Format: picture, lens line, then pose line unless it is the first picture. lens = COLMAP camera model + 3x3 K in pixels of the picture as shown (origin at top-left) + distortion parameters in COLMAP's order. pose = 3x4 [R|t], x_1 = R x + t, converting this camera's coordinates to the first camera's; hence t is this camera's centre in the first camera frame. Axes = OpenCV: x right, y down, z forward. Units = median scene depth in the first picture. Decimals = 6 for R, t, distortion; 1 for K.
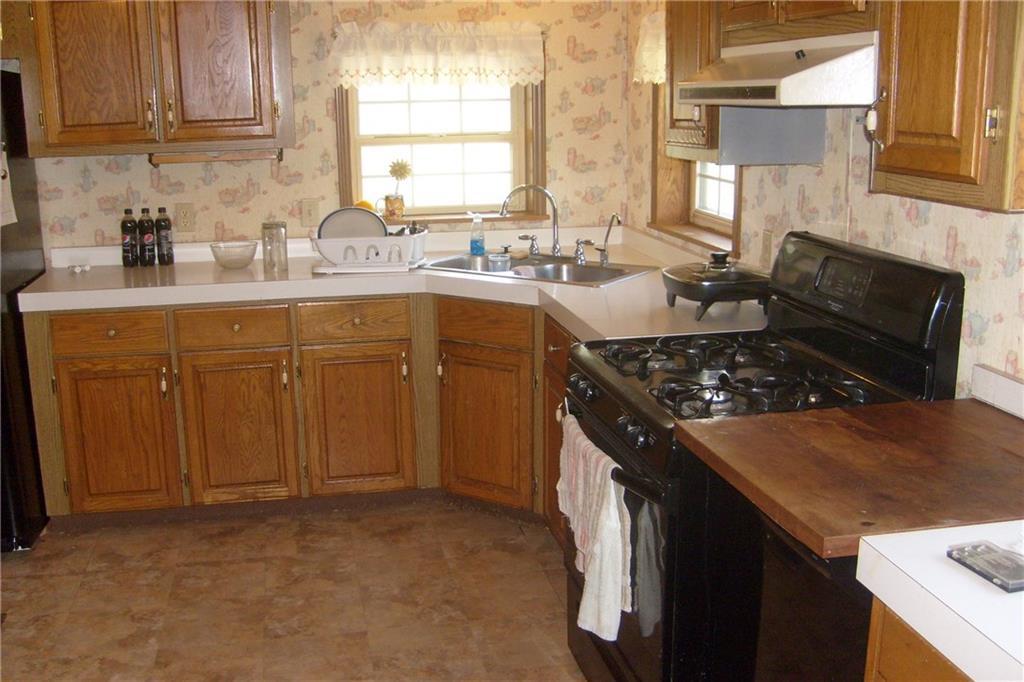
lens RADIAL K [[1082.3, 0, 511.0], [0, 1082.3, 342.0], [0, 0, 1]] dist [-0.109423, 0.000000]
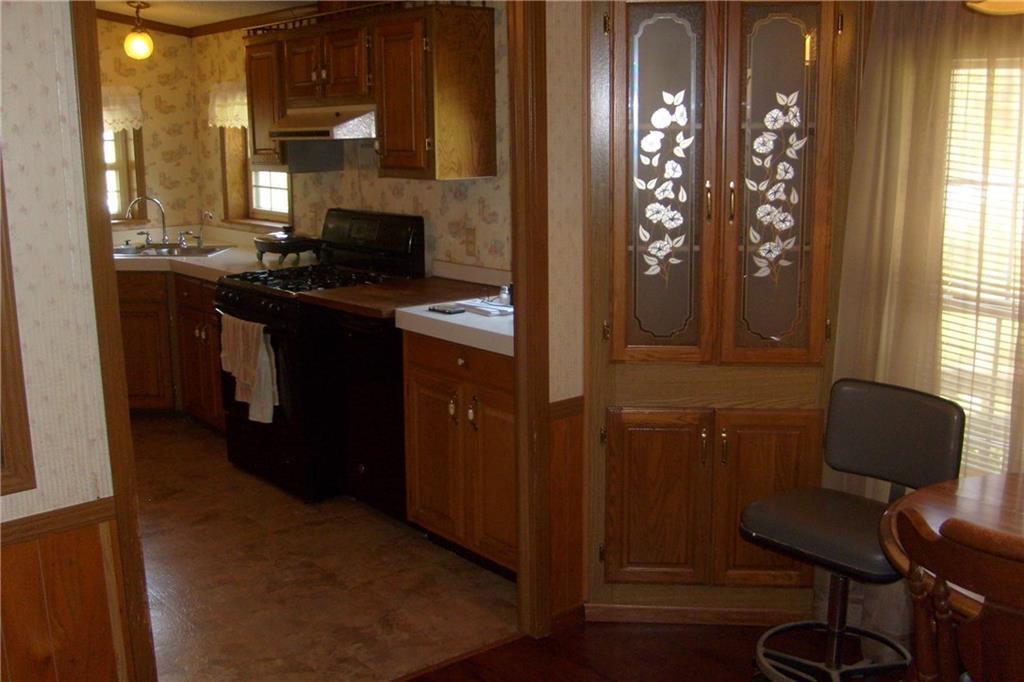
lens RADIAL K [[1082.3, 0, 512.1], [0, 1082.3, 345.2], [0, 0, 1]] dist [-0.109423, 0.000000]
pose [[0.882425, -0.095214, 0.460717, -0.293483], [0.108071, 0.994142, -0.001538, 0.145301], [-0.457872, 0.051147, 0.887546, -0.664808]]
